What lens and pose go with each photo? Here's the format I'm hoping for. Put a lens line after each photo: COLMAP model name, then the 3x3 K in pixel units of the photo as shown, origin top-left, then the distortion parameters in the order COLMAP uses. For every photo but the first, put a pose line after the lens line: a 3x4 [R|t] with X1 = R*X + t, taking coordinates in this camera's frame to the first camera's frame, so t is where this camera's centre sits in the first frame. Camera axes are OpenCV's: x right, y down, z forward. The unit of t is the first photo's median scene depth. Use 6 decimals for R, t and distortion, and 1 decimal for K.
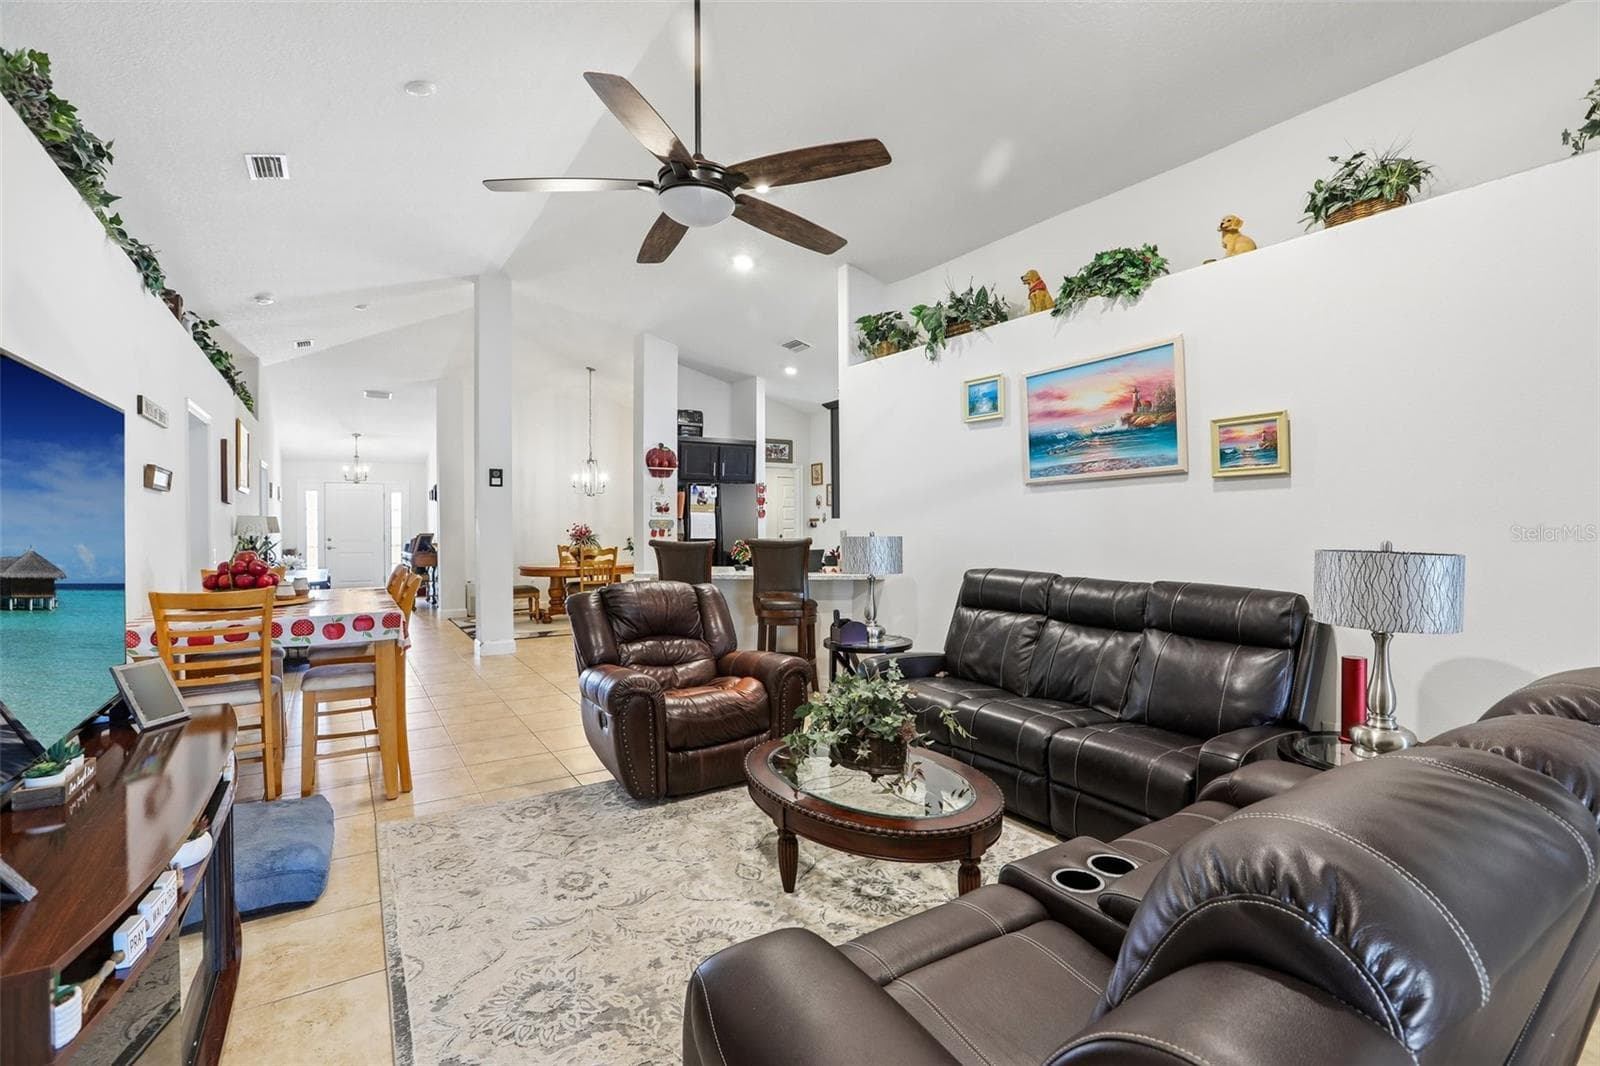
lens RADIAL K [[738.9, 0, 795.1], [0, 738.9, 526.0], [0, 0, 1]] dist [-0.028341, 0.014953]
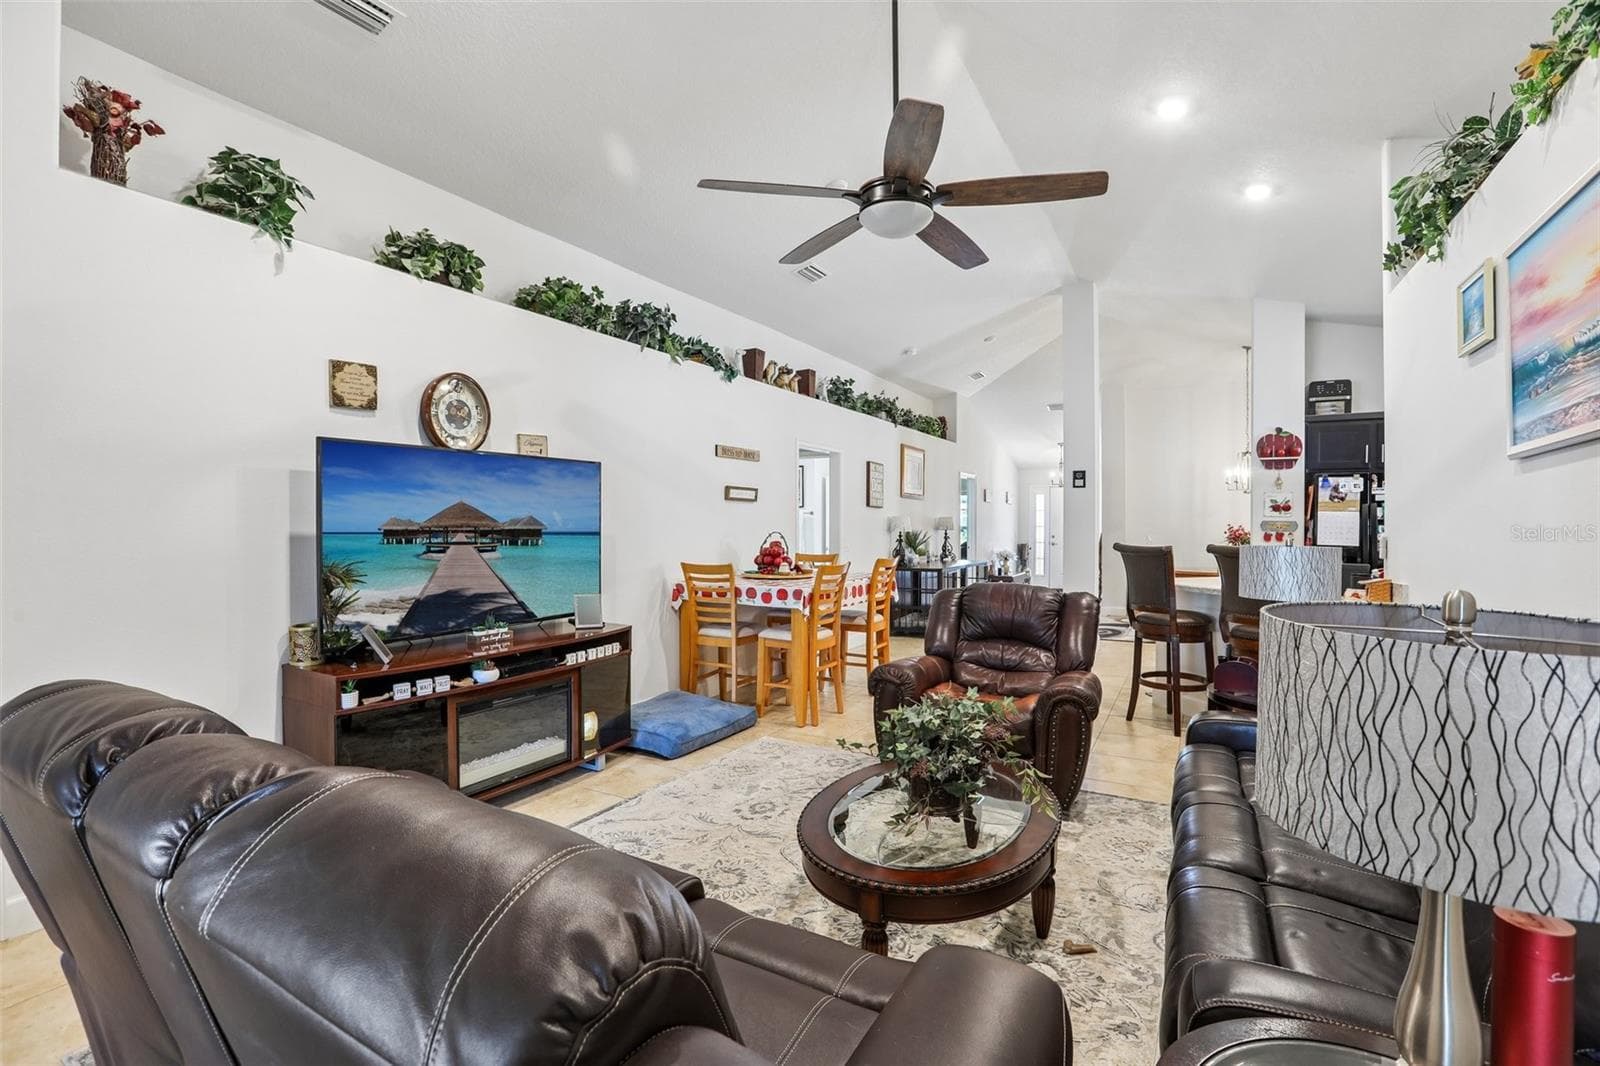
lens RADIAL K [[738.9, 0, 801.9], [0, 738.9, 533.5], [0, 0, 1]] dist [-0.028341, 0.014953]
pose [[0.482833, 0.017976, -0.875528, 0.518062], [-0.009967, 0.999837, 0.015031, -0.003104], [0.875656, 0.001469, 0.482933, 0.280969]]
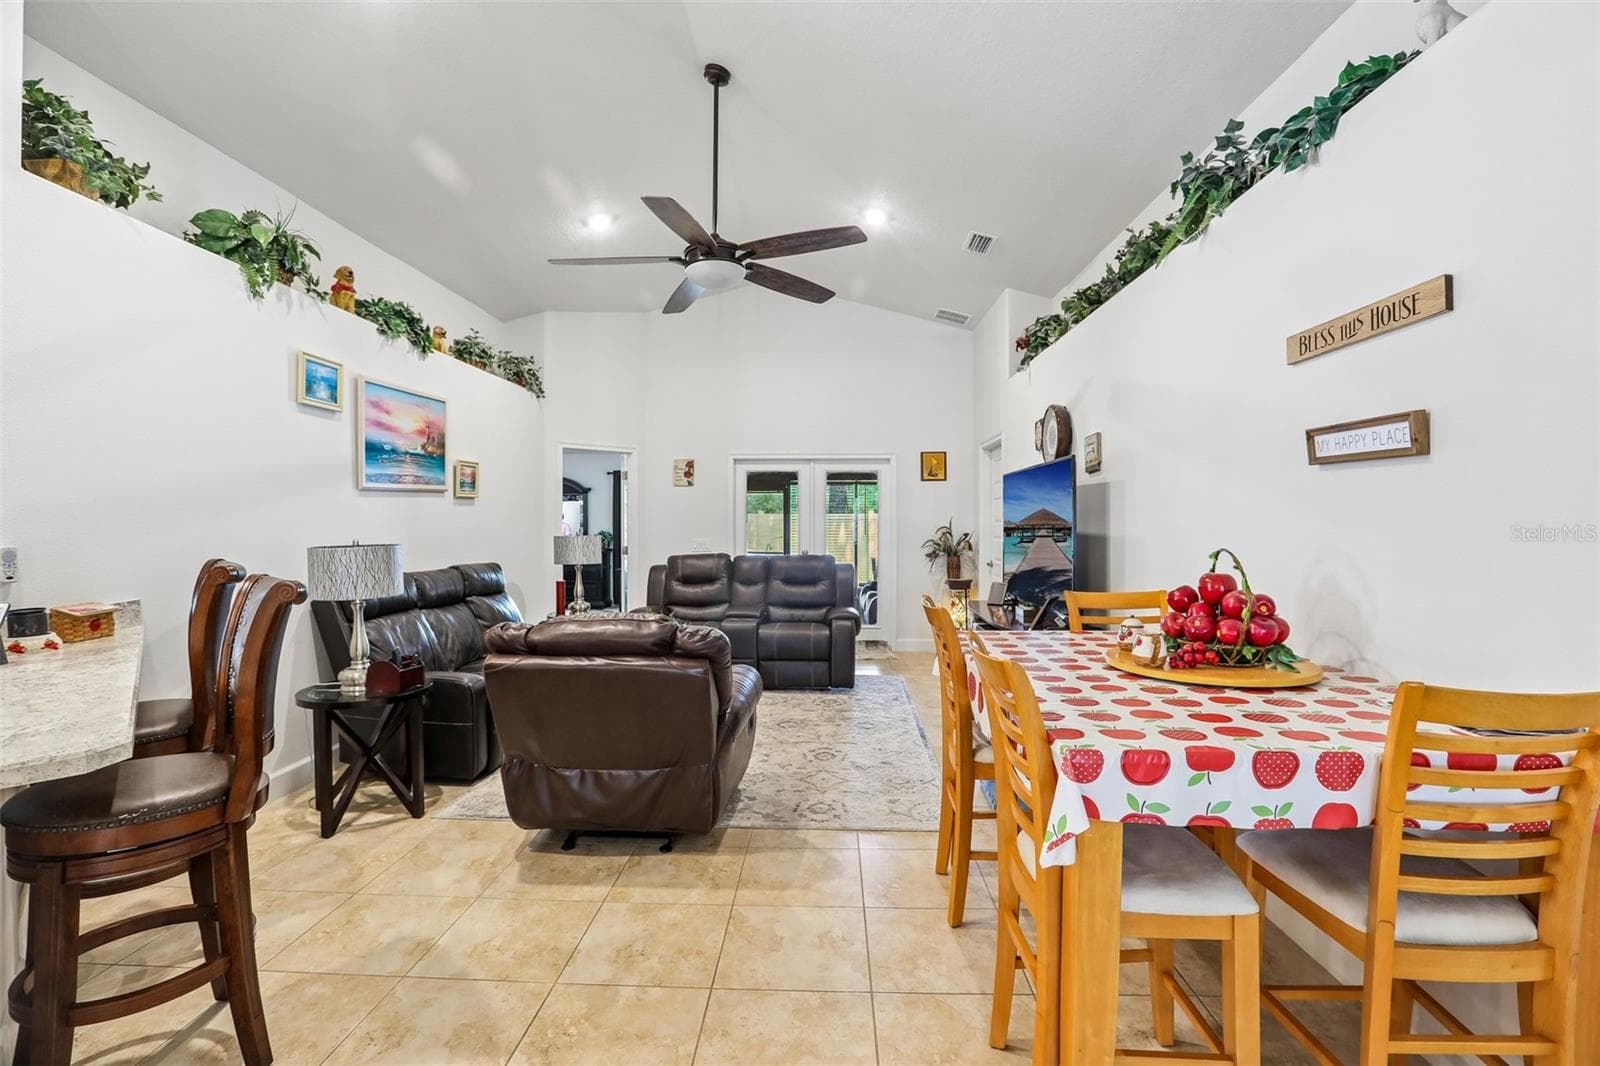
lens RADIAL K [[738.9, 0, 809.4], [0, 738.9, 525.1], [0, 0, 1]] dist [-0.028341, 0.014953]
pose [[-0.828245, 0.000082, 0.560365, -0.716012], [0.006242, 0.999939, 0.009080, -0.011550], [-0.560331, 0.011018, -0.828196, 1.439617]]
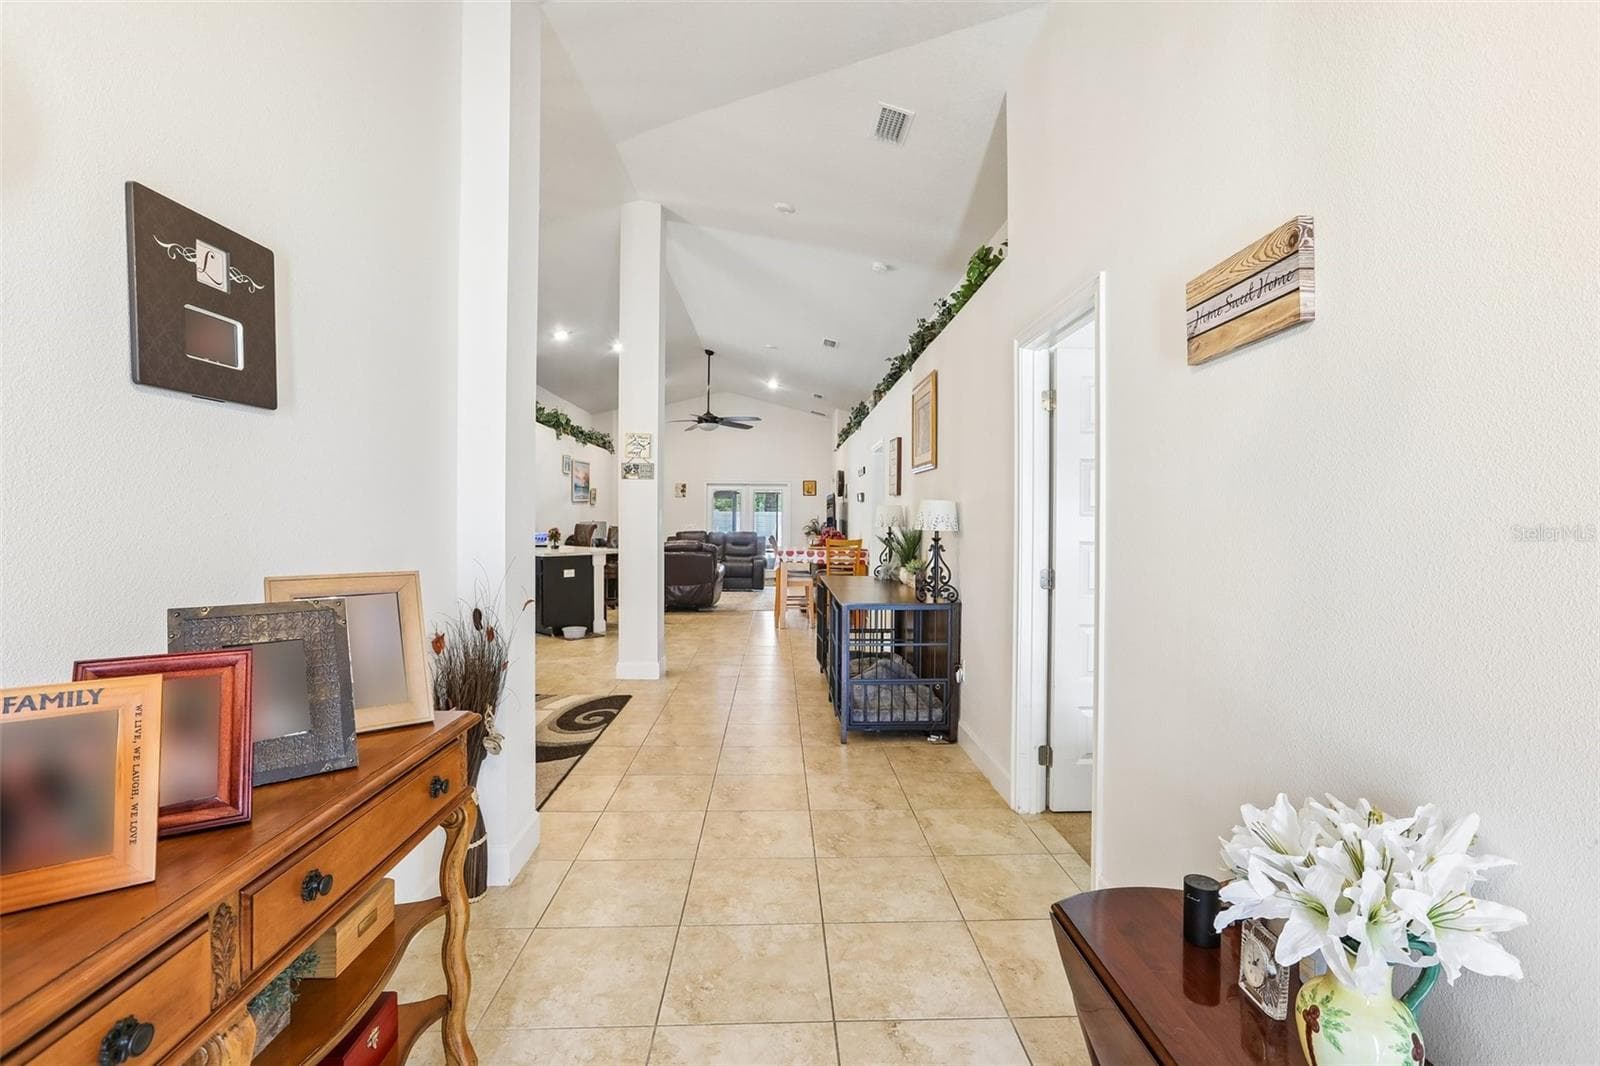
lens RADIAL K [[738.9, 0, 794.5], [0, 738.9, 517.7], [0, 0, 1]] dist [-0.028341, 0.014953]
pose [[-0.854088, -0.001245, 0.520127, -1.683803], [0.000621, 0.999994, 0.003413, -0.006868], [-0.520128, 0.003238, -0.854082, 2.762290]]
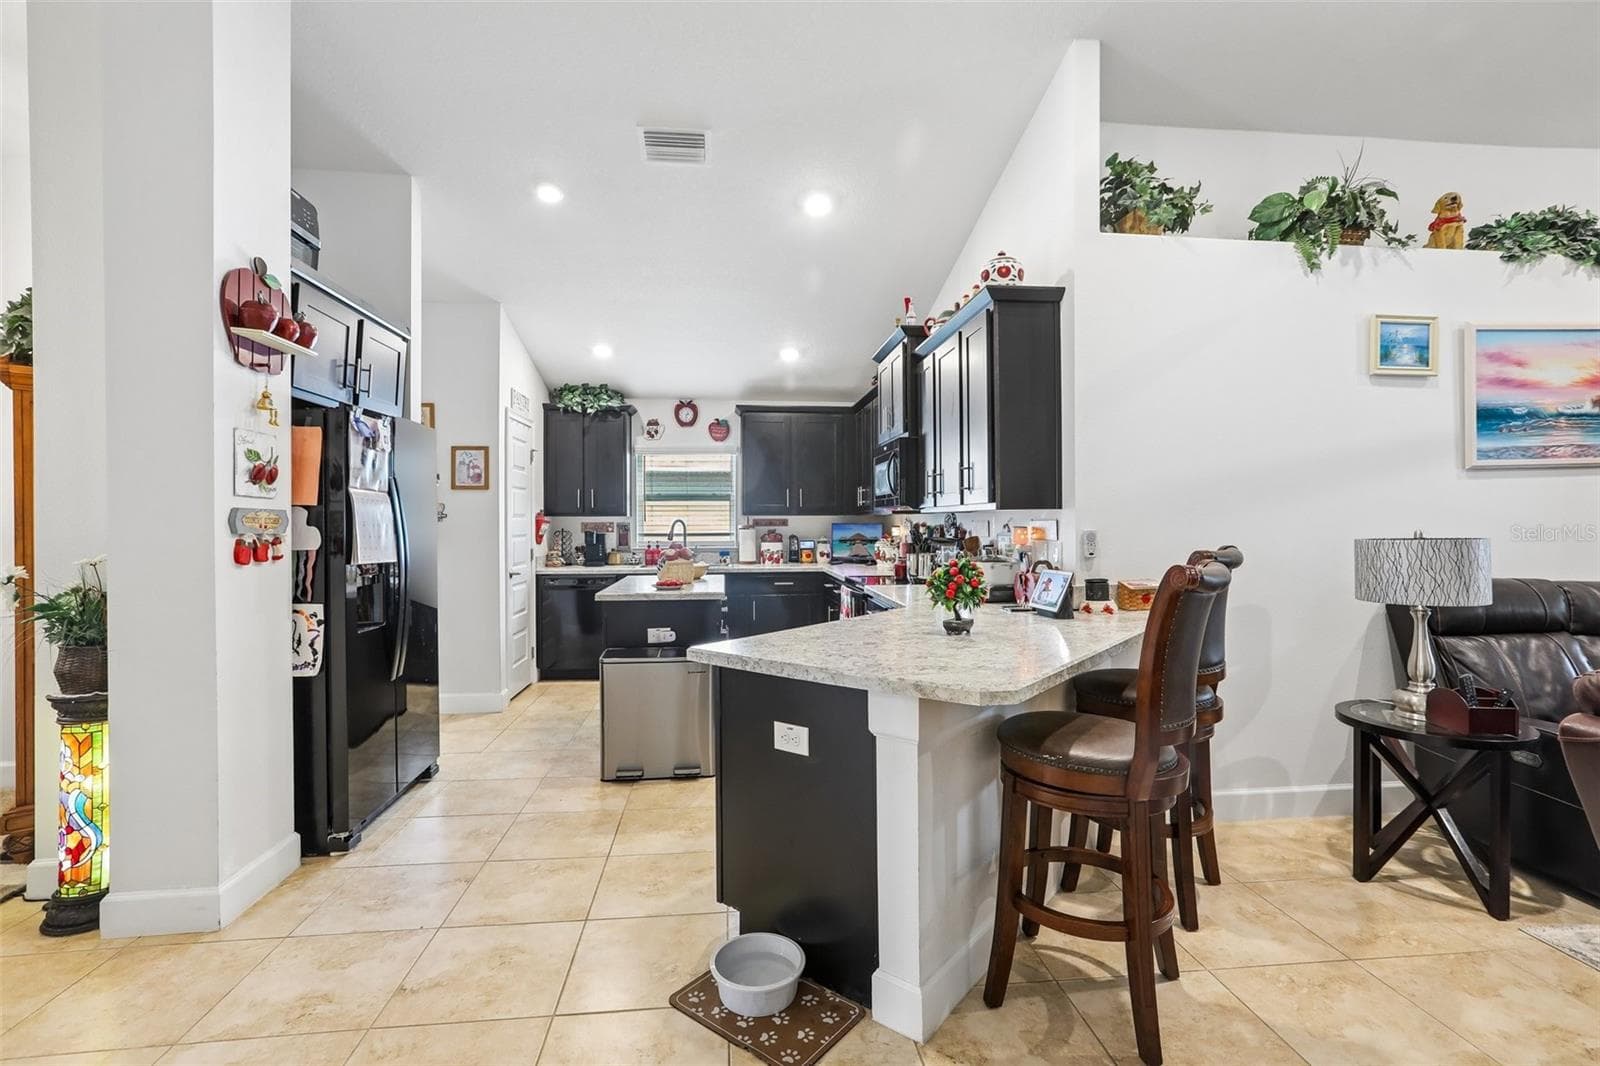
lens RADIAL K [[738.9, 0, 787.3], [0, 738.9, 524.6], [0, 0, 1]] dist [-0.028341, 0.014953]
pose [[0.444040, -0.003469, 0.896000, -0.677461], [0.007072, 0.999975, 0.000367, -0.001357], [-0.895979, 0.006174, 0.444054, 1.270679]]
